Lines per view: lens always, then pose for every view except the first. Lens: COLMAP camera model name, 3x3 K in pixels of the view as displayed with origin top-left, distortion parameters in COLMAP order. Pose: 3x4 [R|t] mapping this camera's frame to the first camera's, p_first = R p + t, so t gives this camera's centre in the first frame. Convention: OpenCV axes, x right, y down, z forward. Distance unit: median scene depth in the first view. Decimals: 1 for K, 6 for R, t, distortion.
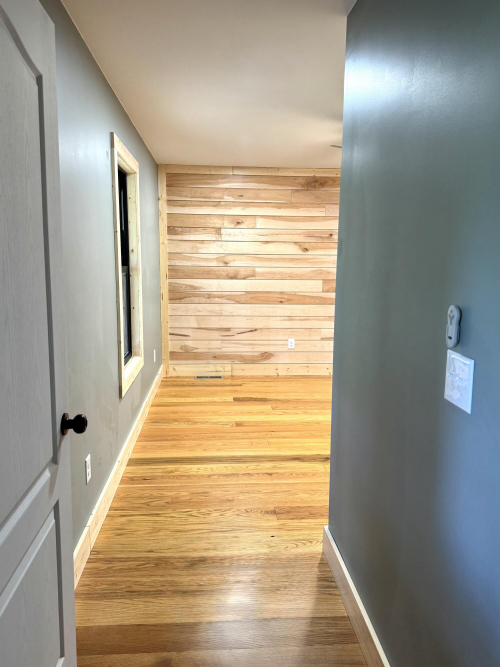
lens RADIAL K [[517.5, 0, 250.0], [0, 517.5, 333.5], [0, 0, 1]] dist [0.167936, -0.281314]
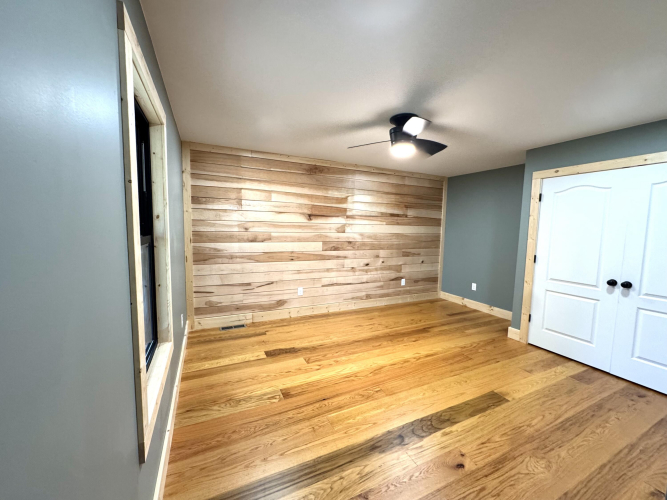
lens RADIAL K [[269.3, 0, 333.5], [0, 269.3, 250.0], [0, 0, 1]] dist [-0.002399, 0.000105]
pose [[0.931662, -0.024118, 0.362526, -0.085281], [0.042139, 0.998233, -0.041885, -0.053301], [-0.360875, 0.054299, 0.931032, 0.357281]]
